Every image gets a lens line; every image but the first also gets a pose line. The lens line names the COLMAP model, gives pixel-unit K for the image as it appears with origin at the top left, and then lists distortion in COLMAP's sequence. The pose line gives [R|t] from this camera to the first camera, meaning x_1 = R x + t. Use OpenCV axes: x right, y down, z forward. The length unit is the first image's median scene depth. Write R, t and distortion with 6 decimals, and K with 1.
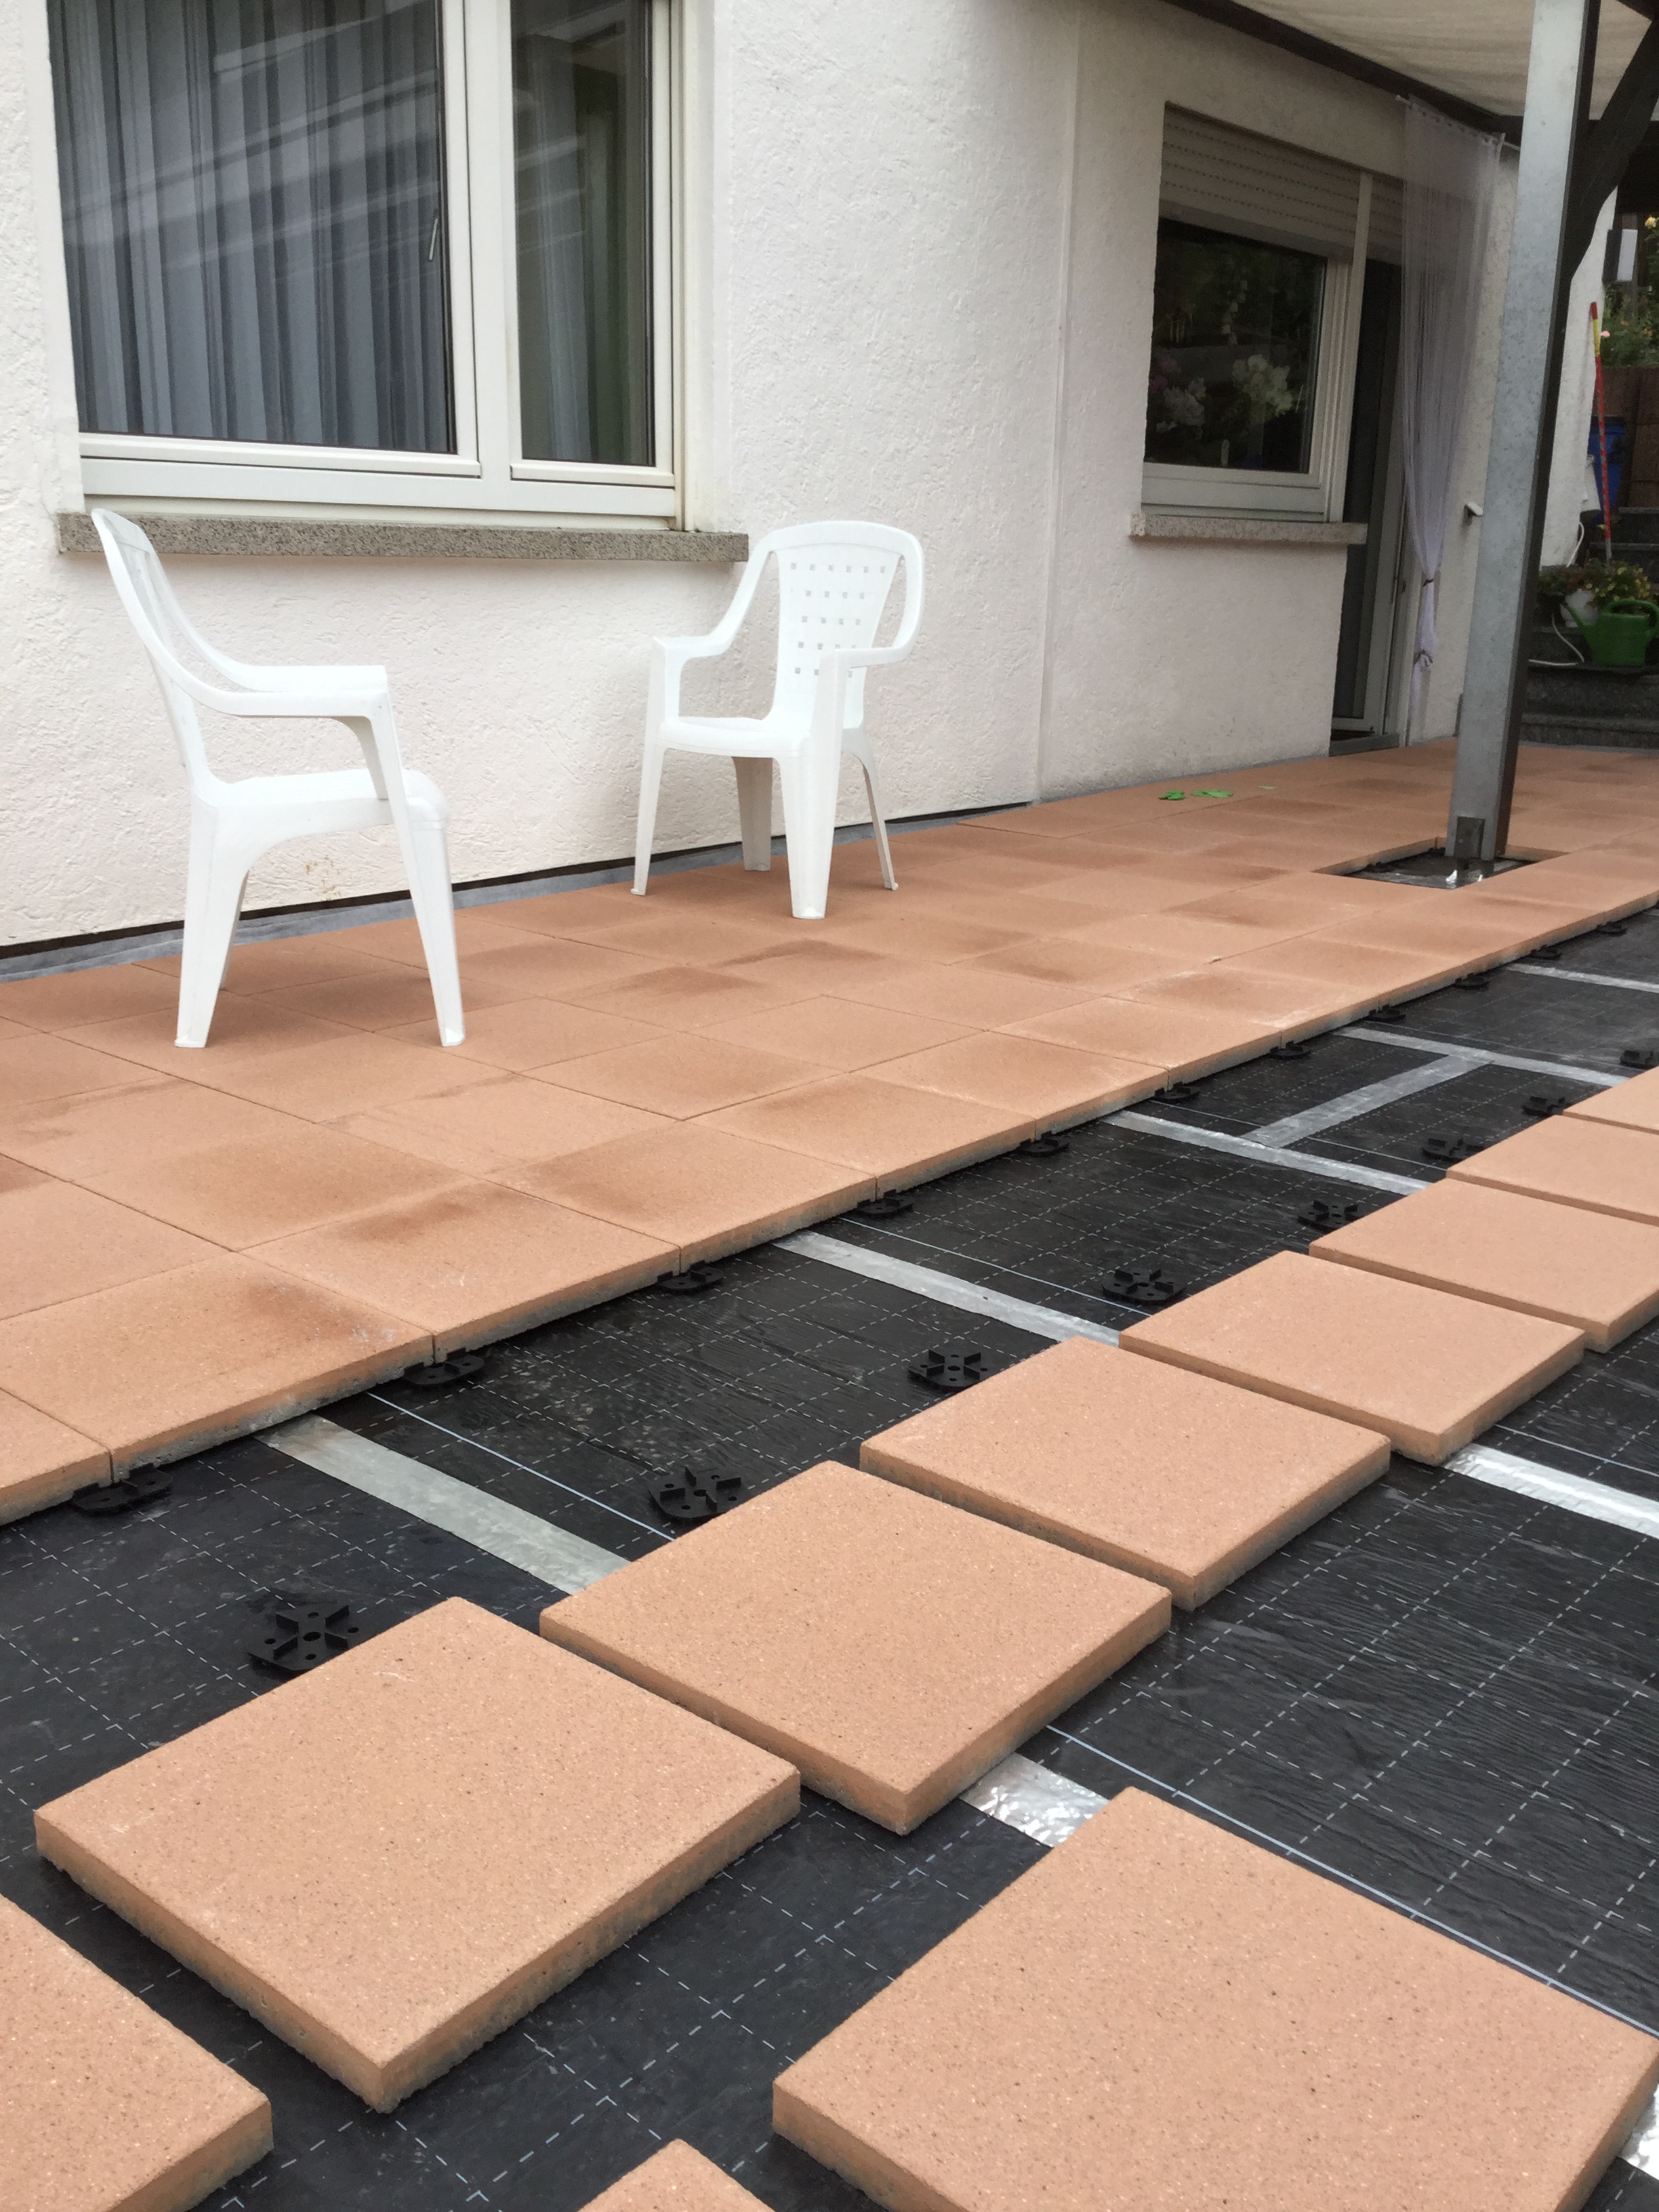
lens RADIAL K [[1978.2, 0, 829.5], [0, 1978.2, 1106.0], [0, 0, 1]] dist [0.140694, -0.264358]
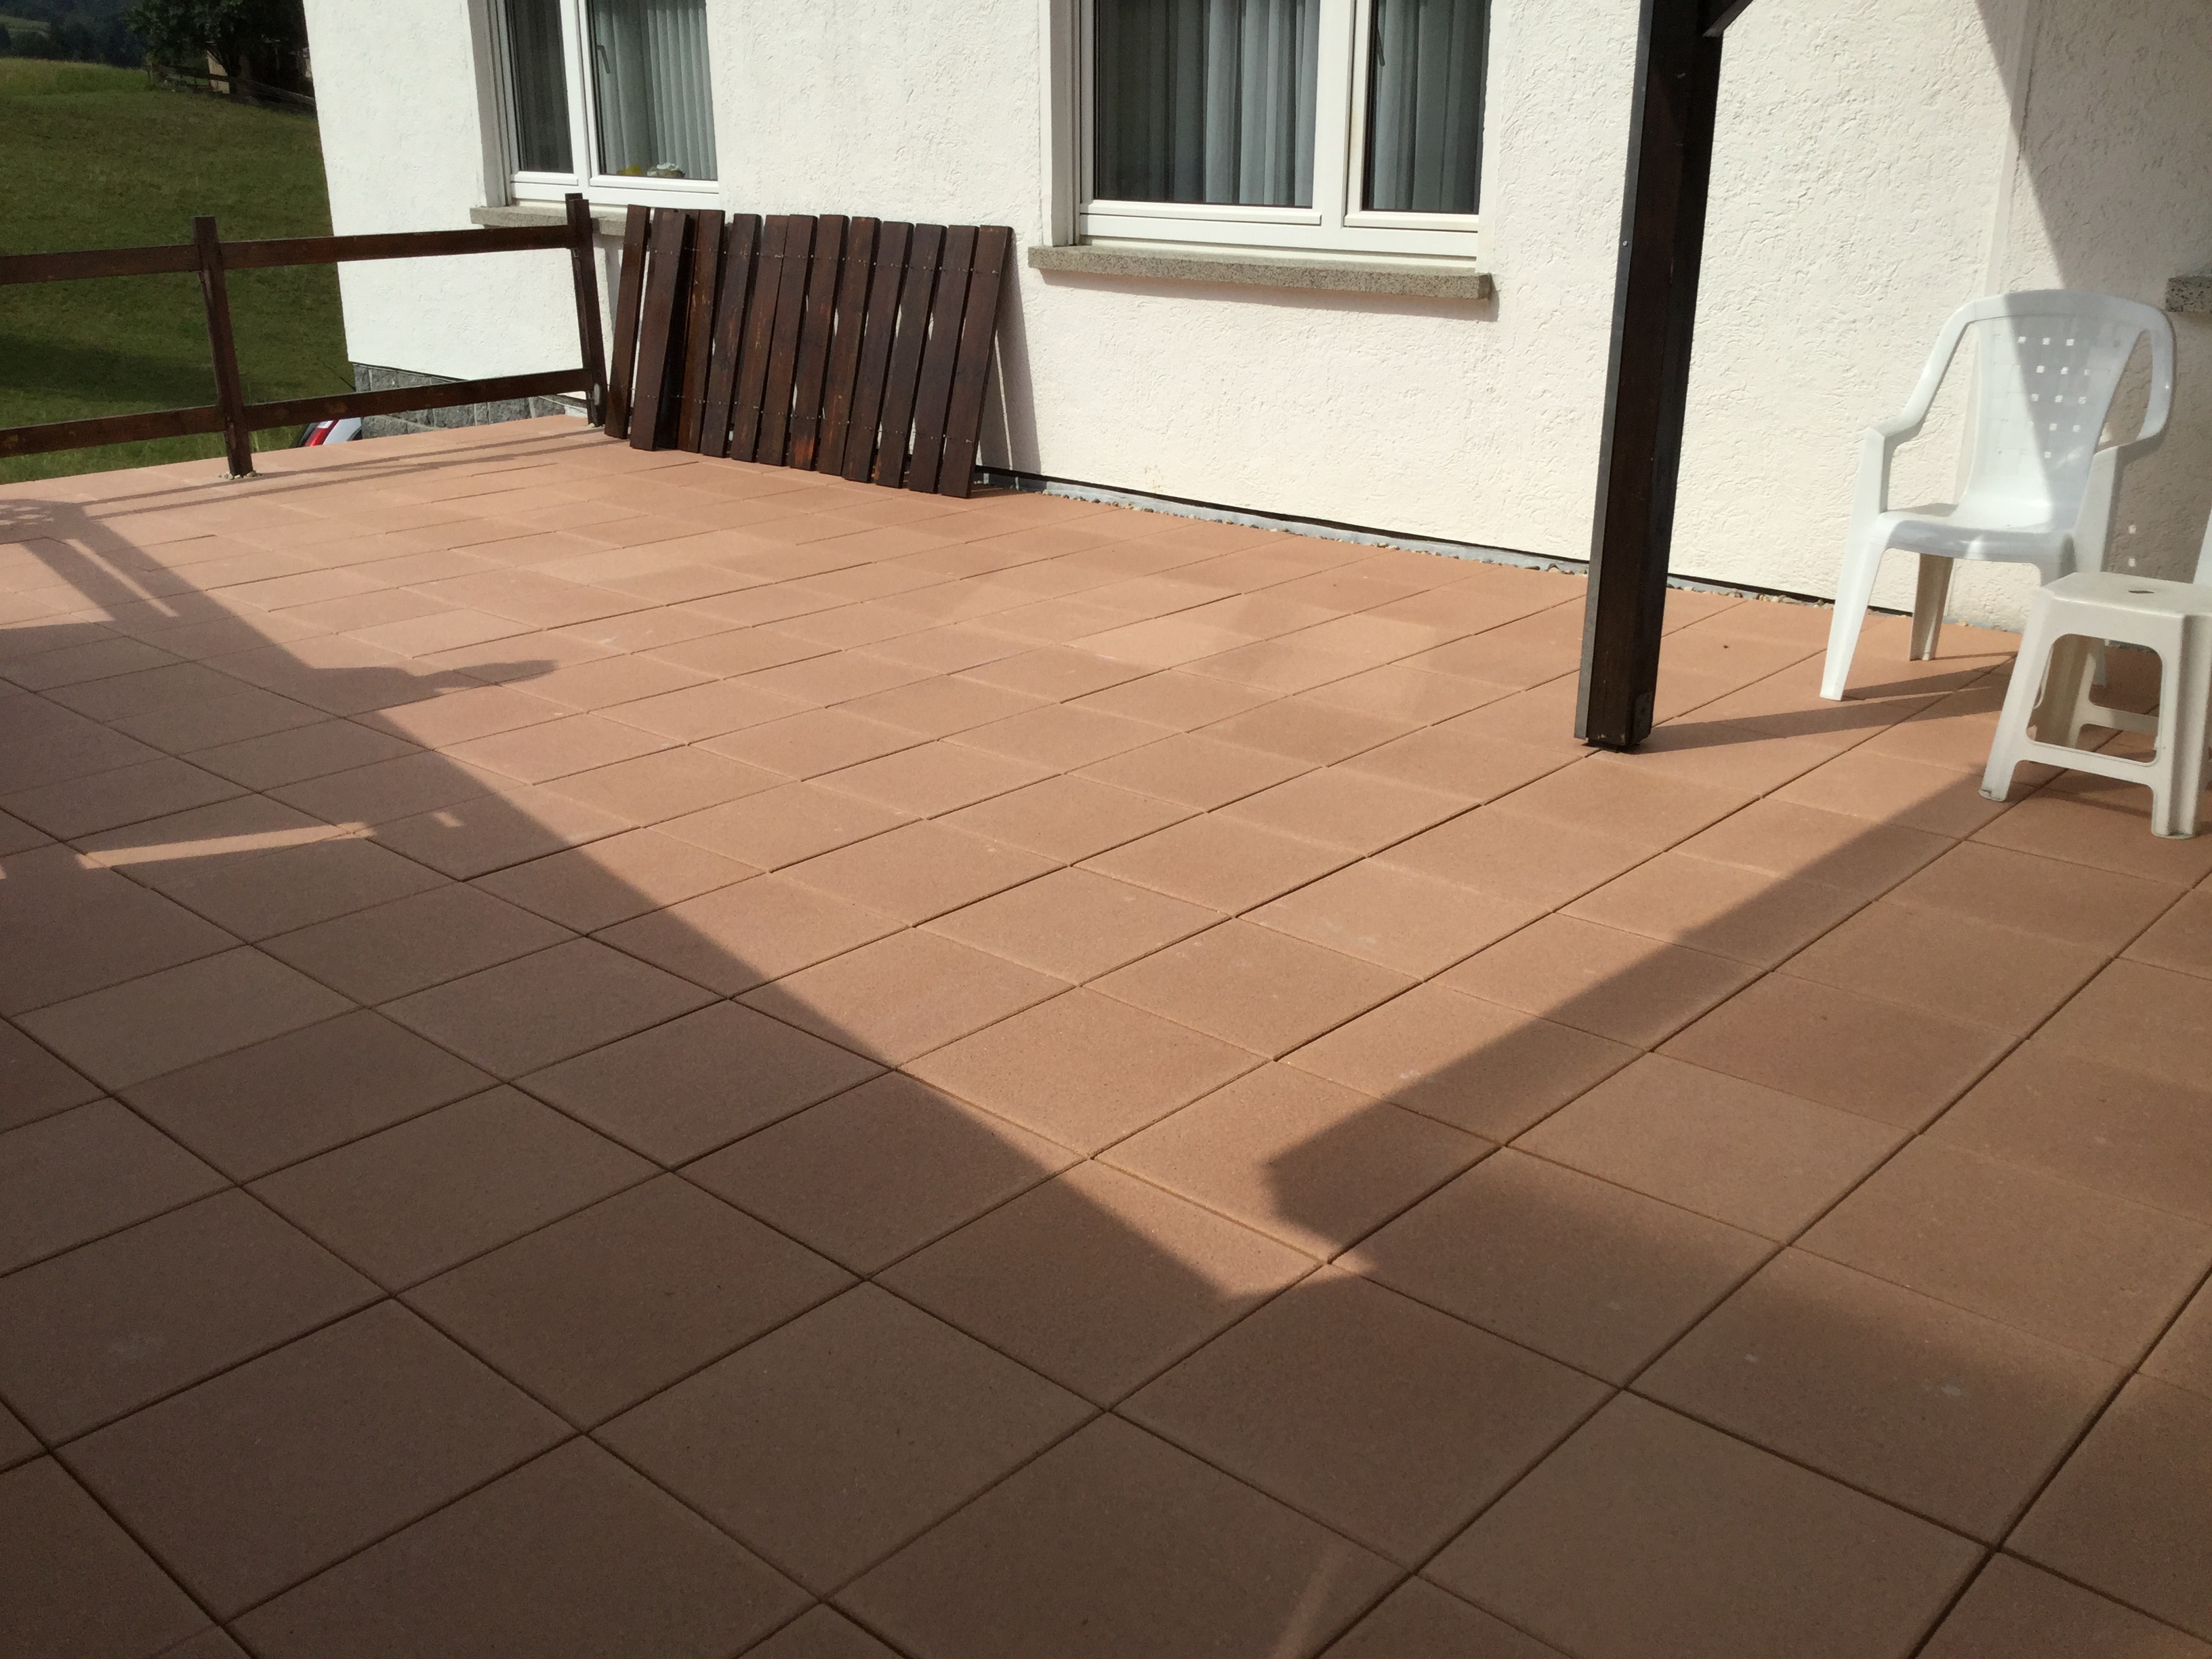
lens RADIAL K [[1978.2, 0, 1106.0], [0, 1978.2, 829.5], [0, 0, 1]] dist [0.140694, -0.264358]
pose [[-0.019095, 0.309801, -0.950610, 1.233018], [-0.289303, 0.908398, 0.301856, -0.302234], [0.957047, 0.280778, 0.072281, 0.858691]]
